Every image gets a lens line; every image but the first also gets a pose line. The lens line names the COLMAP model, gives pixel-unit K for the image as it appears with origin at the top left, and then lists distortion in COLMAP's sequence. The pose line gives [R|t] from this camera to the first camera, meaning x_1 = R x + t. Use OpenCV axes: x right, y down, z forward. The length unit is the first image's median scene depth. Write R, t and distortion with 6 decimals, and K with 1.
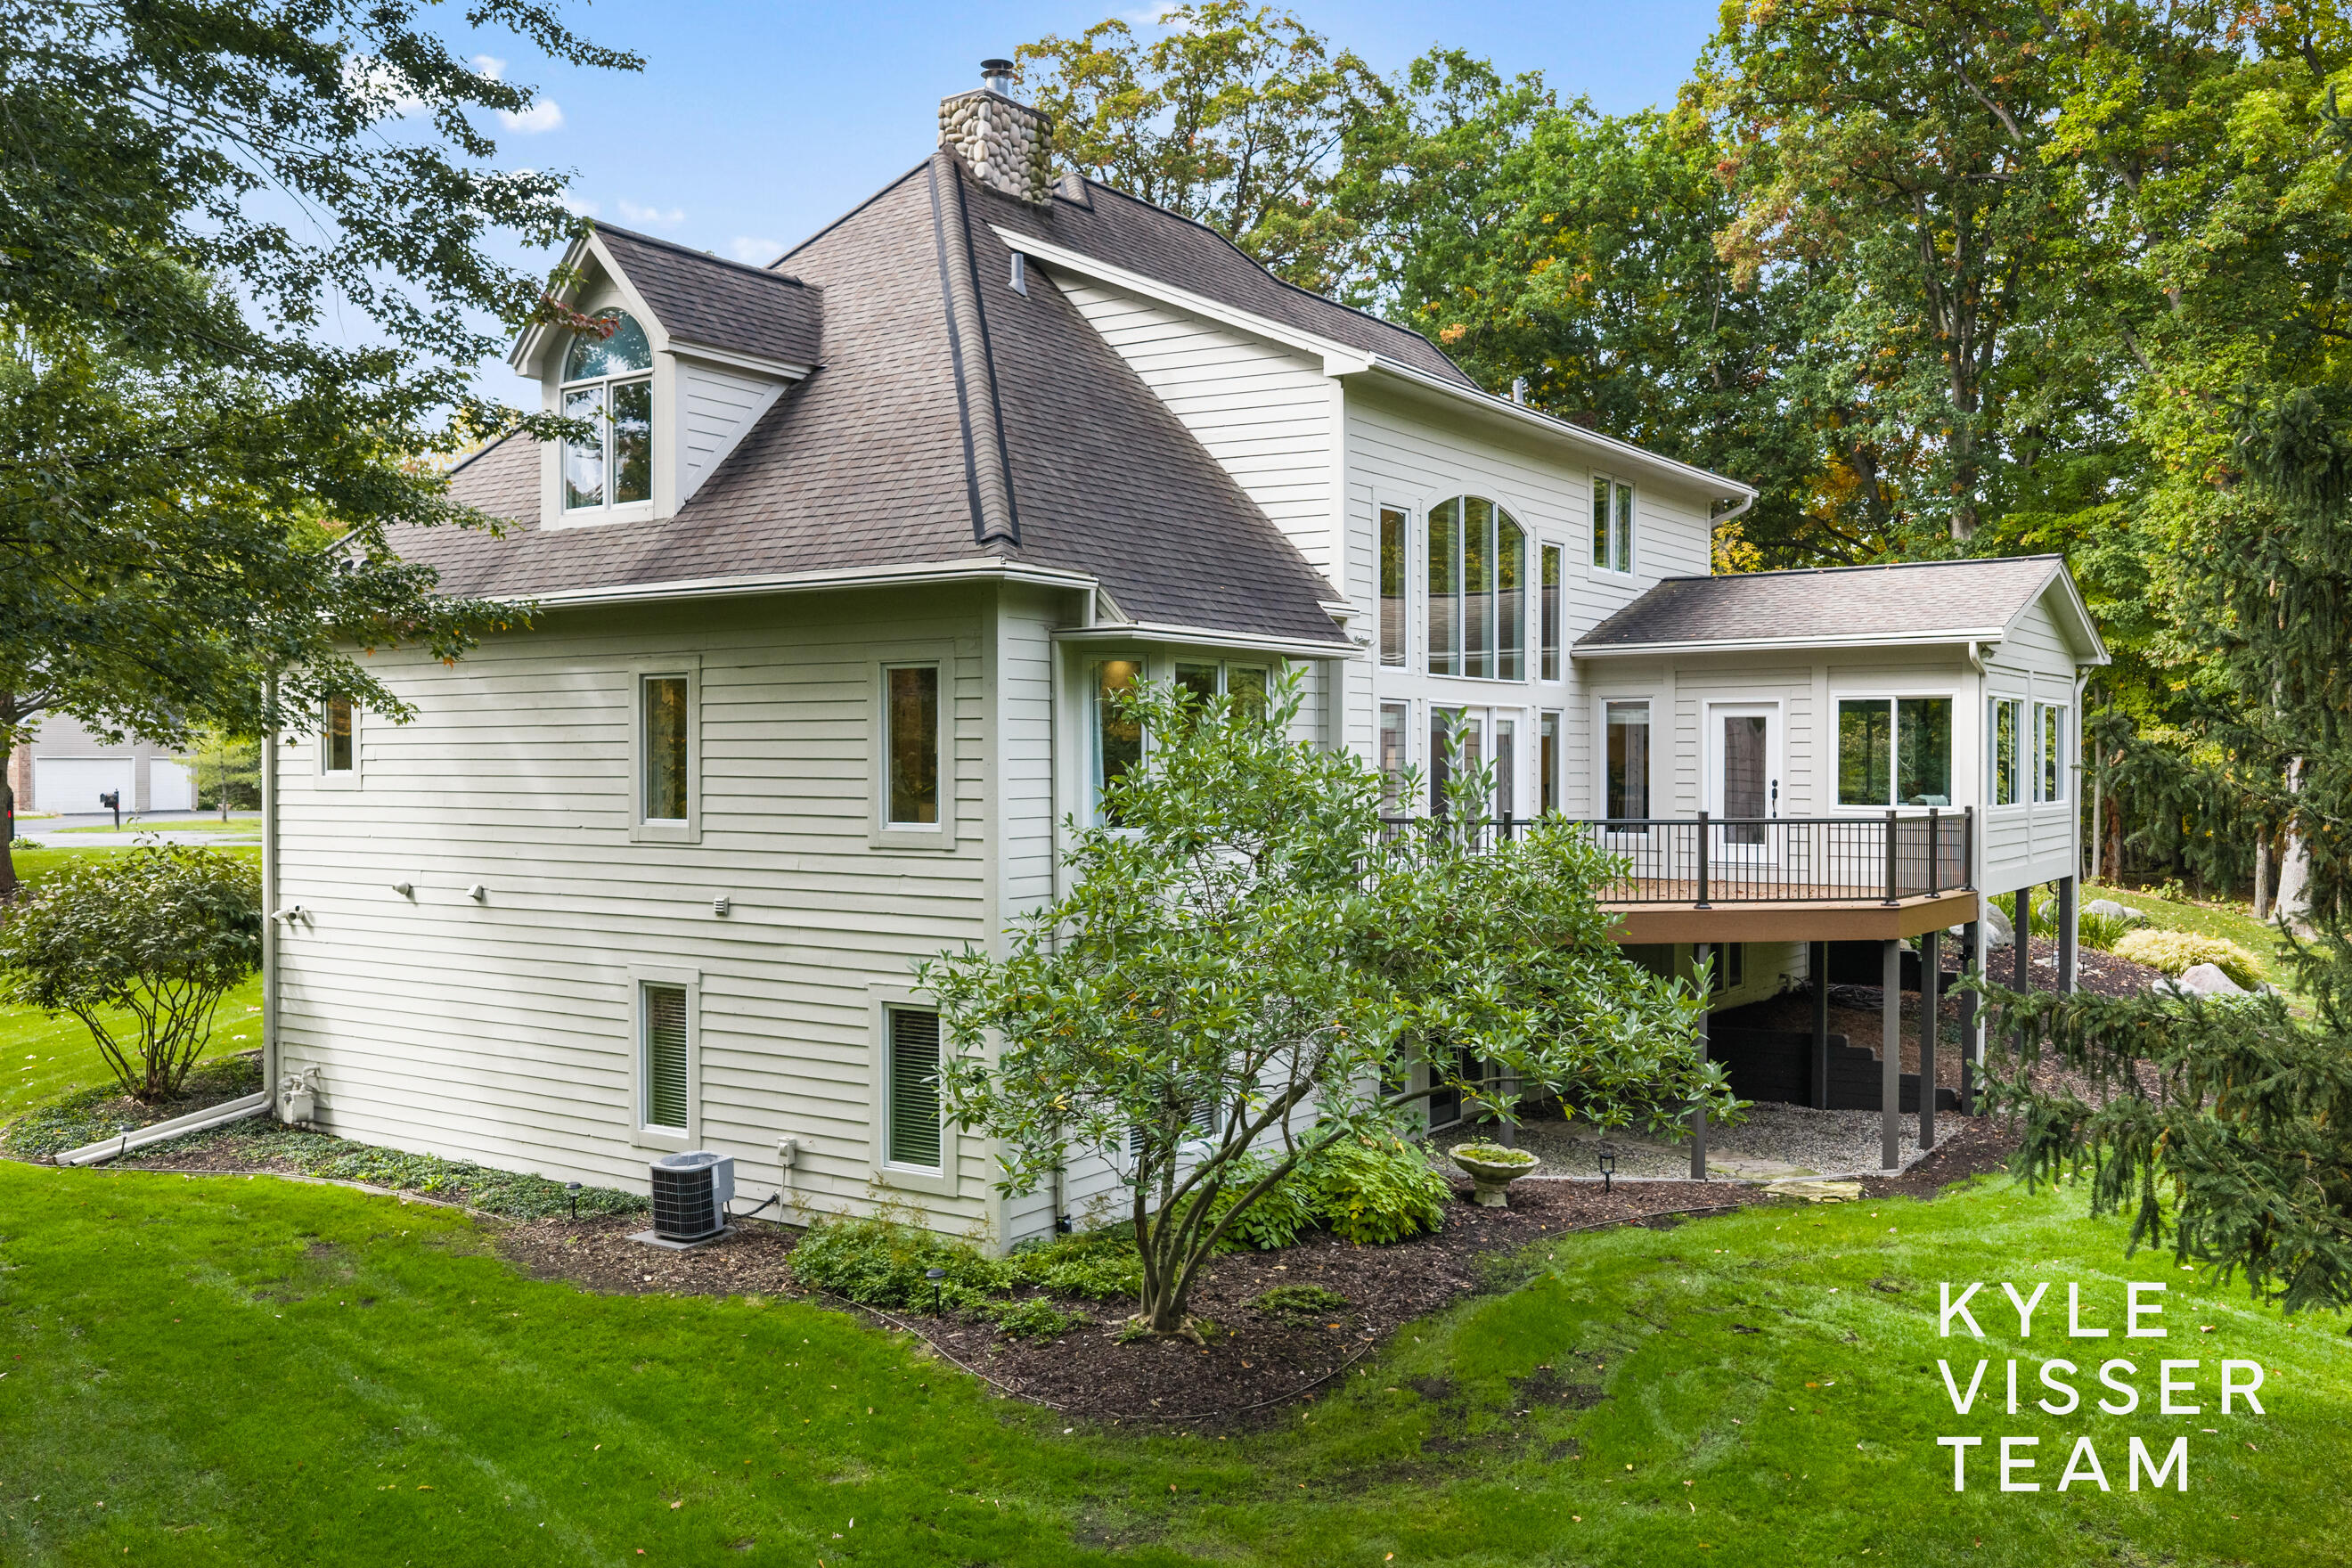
lens RADIAL K [[1997.1, 0, 1176.0], [0, 1997.1, 784.0], [0, 0, 1]] dist [-0.009484, -0.002956]
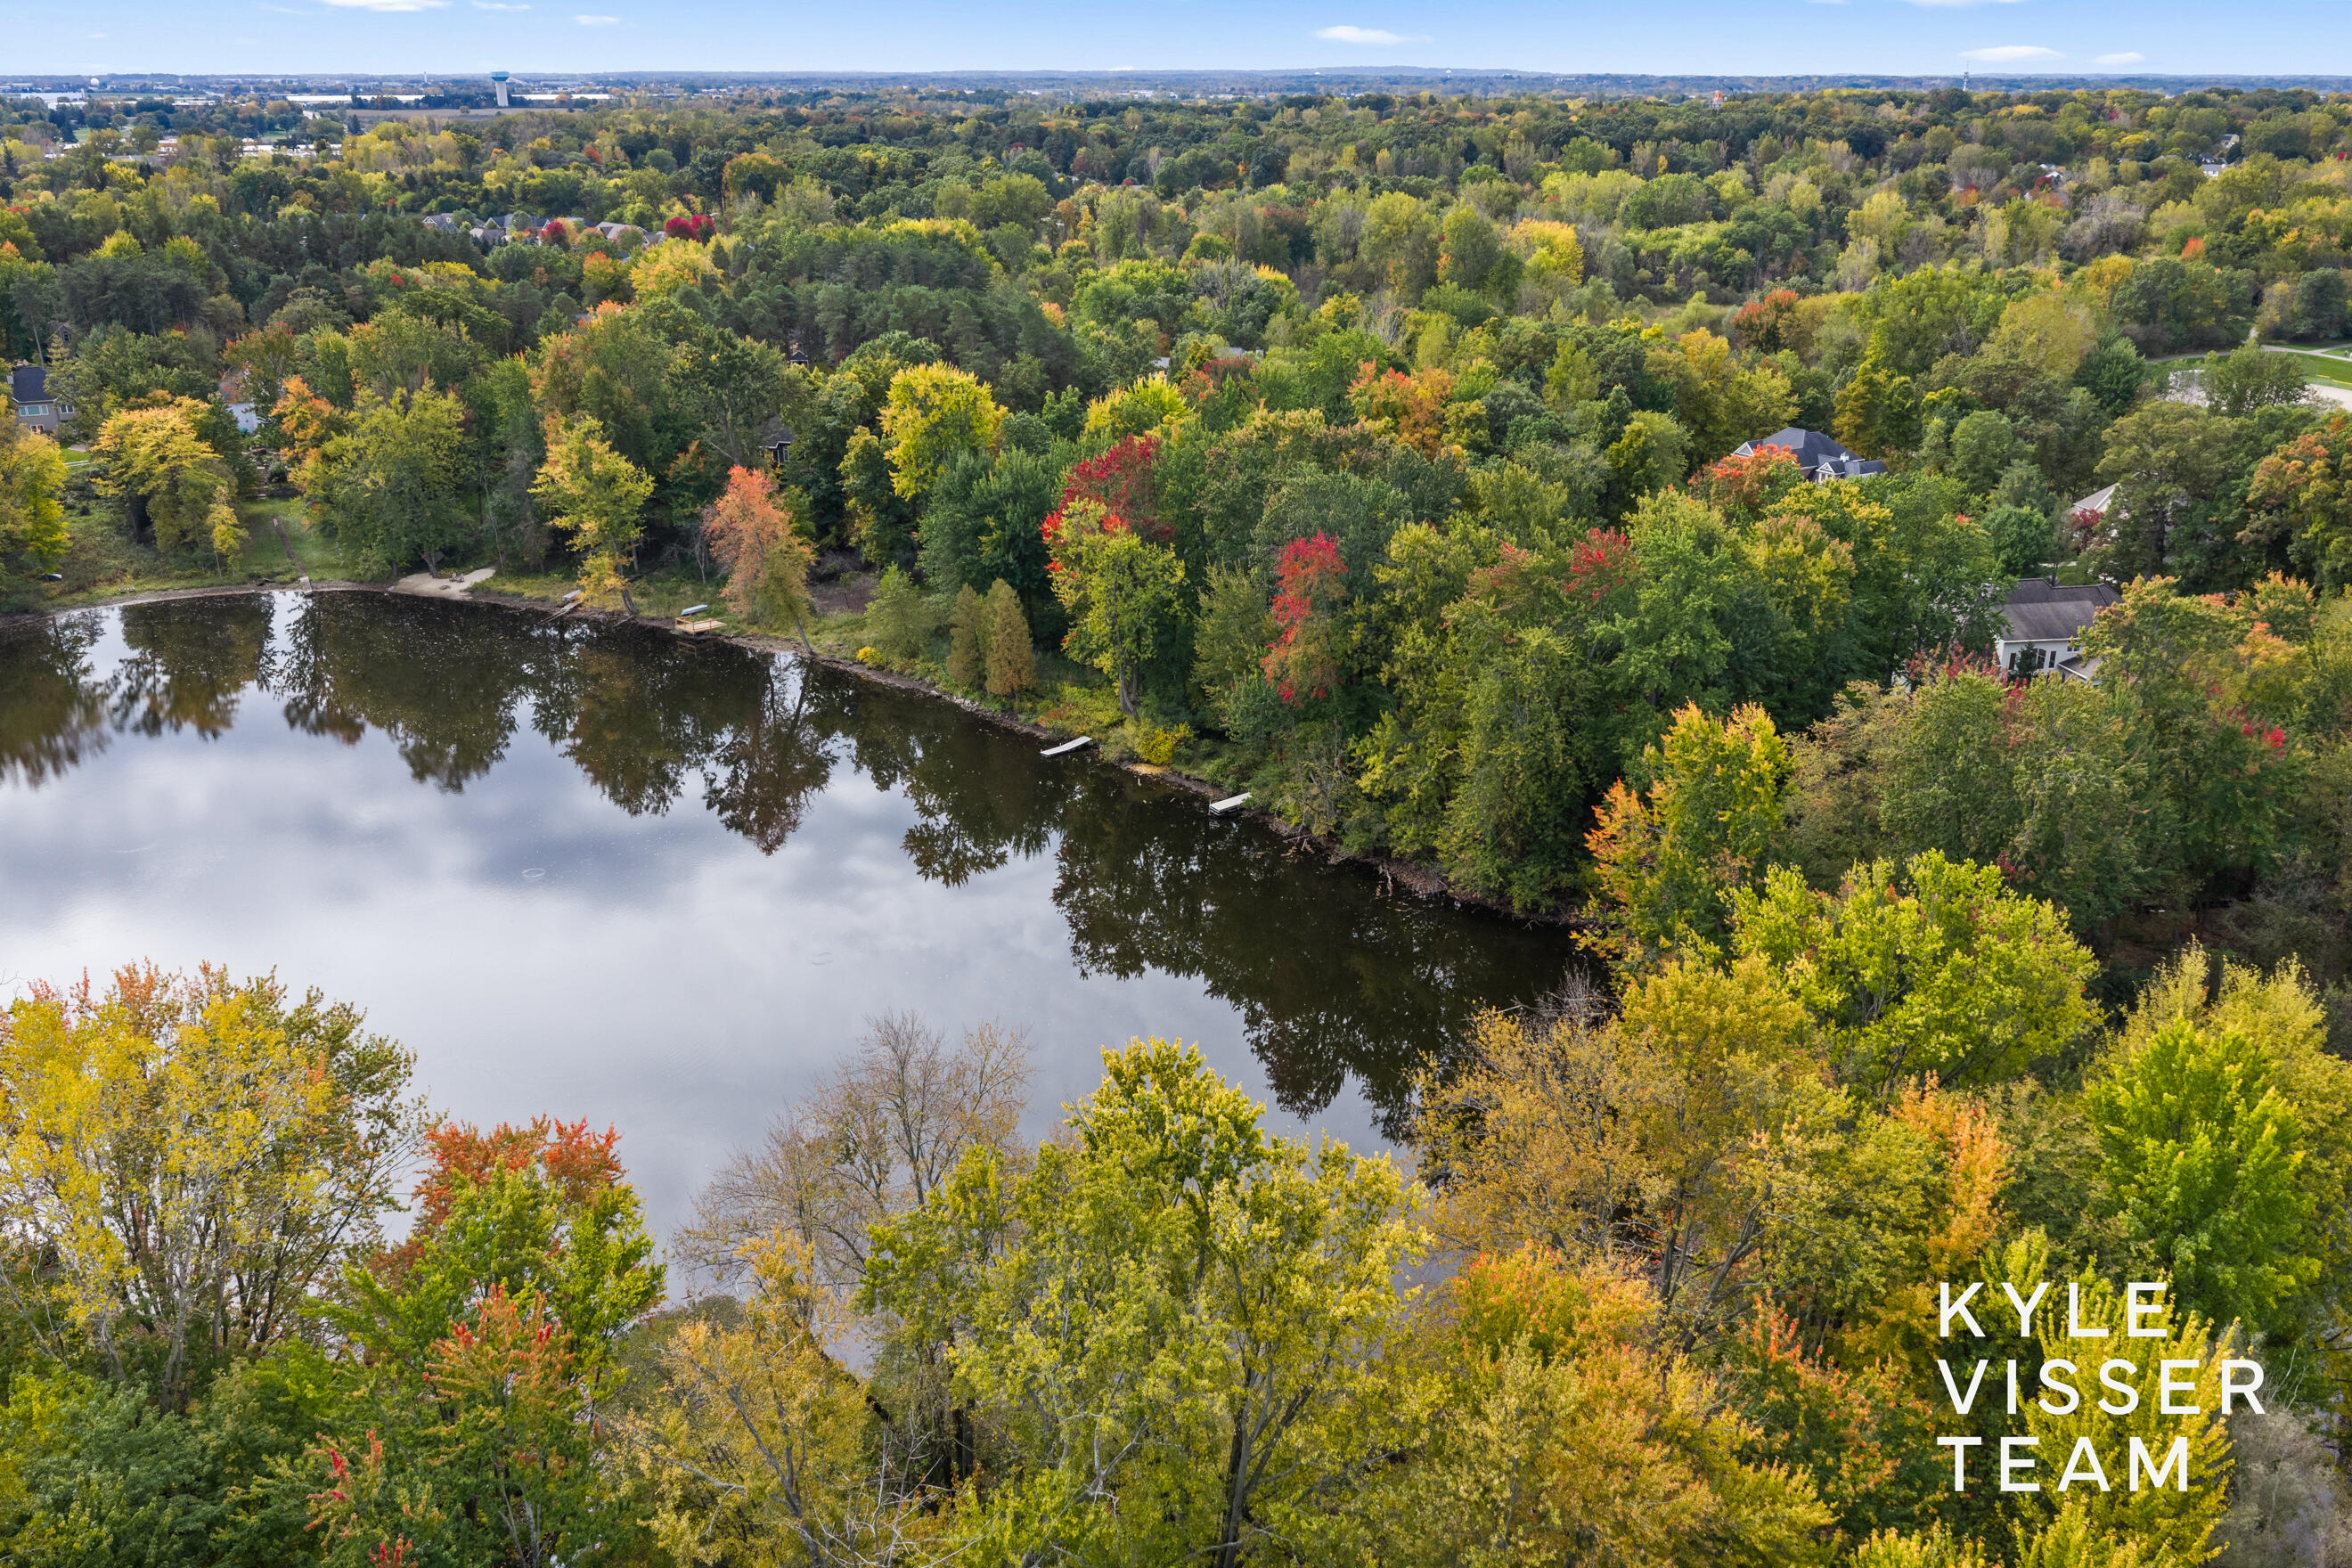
lens RADIAL K [[1949.5, 0, 1176.0], [0, 1949.5, 784.0], [0, 0, 1]] dist [-0.005337, -0.005328]
pose [[0.683655, 0.248779, -0.686093, 3.254526], [-0.004229, 0.941440, 0.337155, -2.225852], [0.729793, -0.227596, 0.644672, -6.613235]]
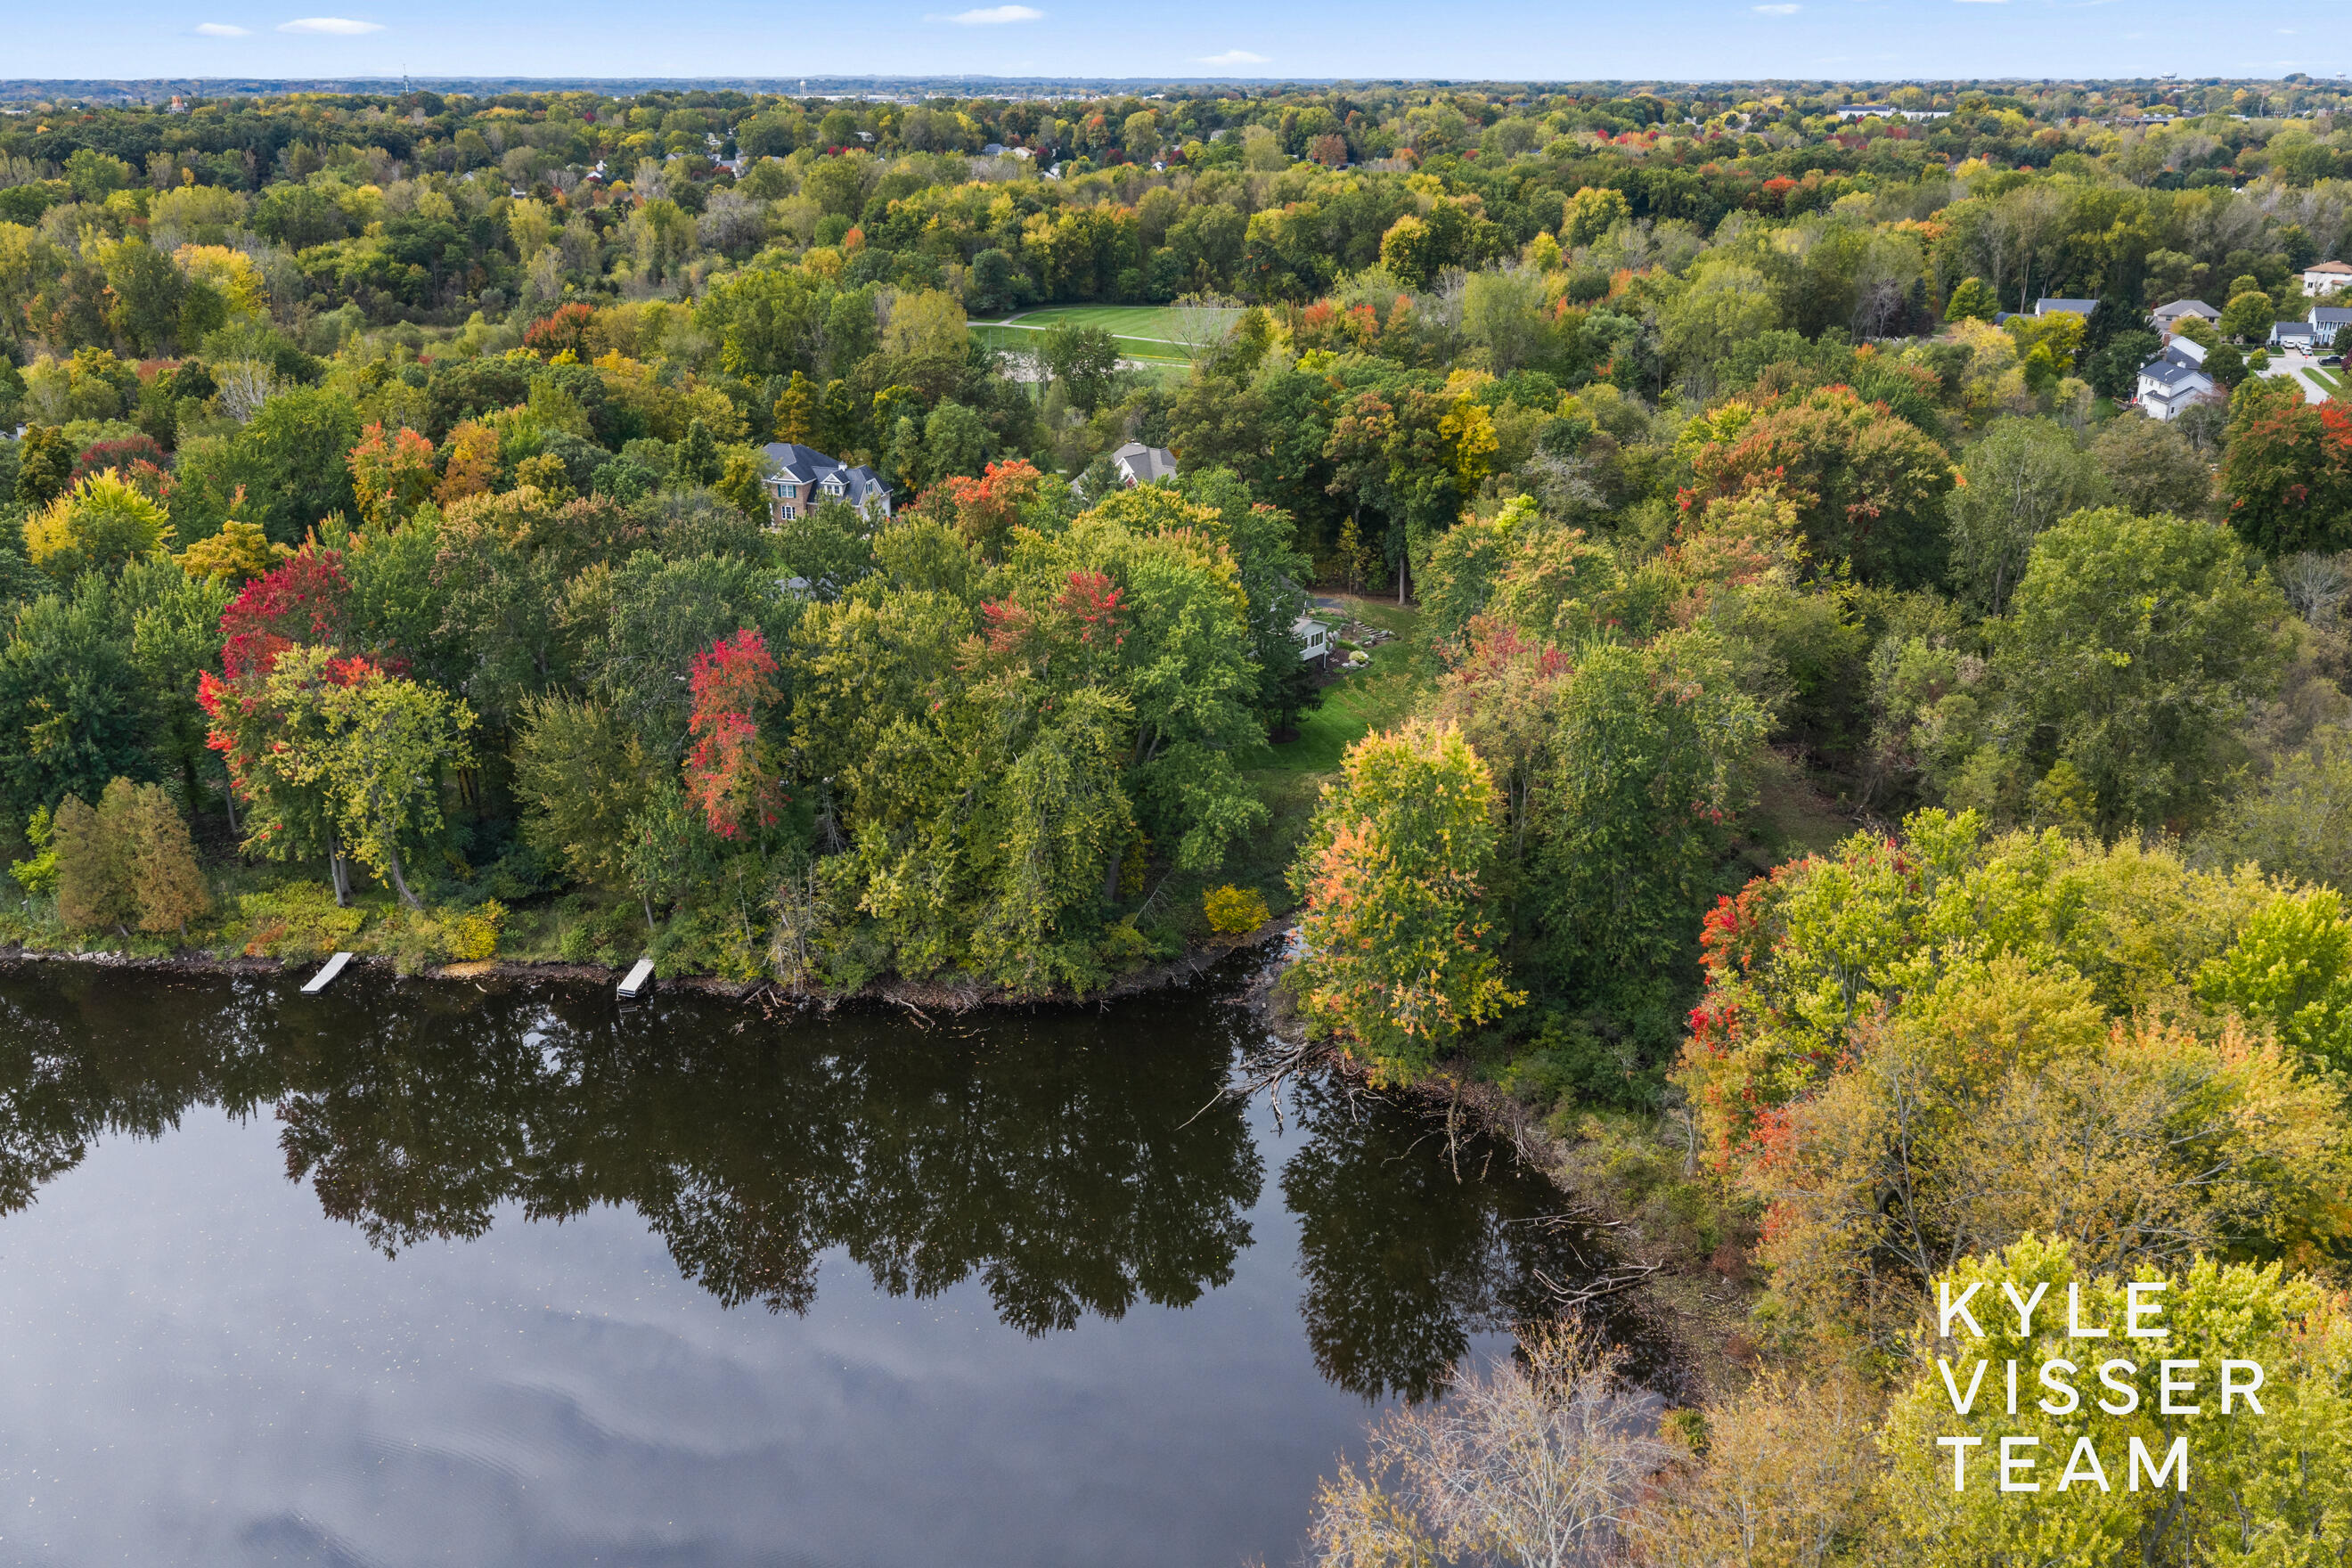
lens RADIAL K [[1949.5, 0, 1176.0], [0, 1949.5, 784.0], [0, 0, 1]] dist [-0.005337, -0.005328]
pose [[0.997762, 0.024922, -0.062045, 0.419264], [-0.002826, 0.942827, 0.333270, -2.223113], [0.066804, -0.332349, 0.940788, -7.011681]]
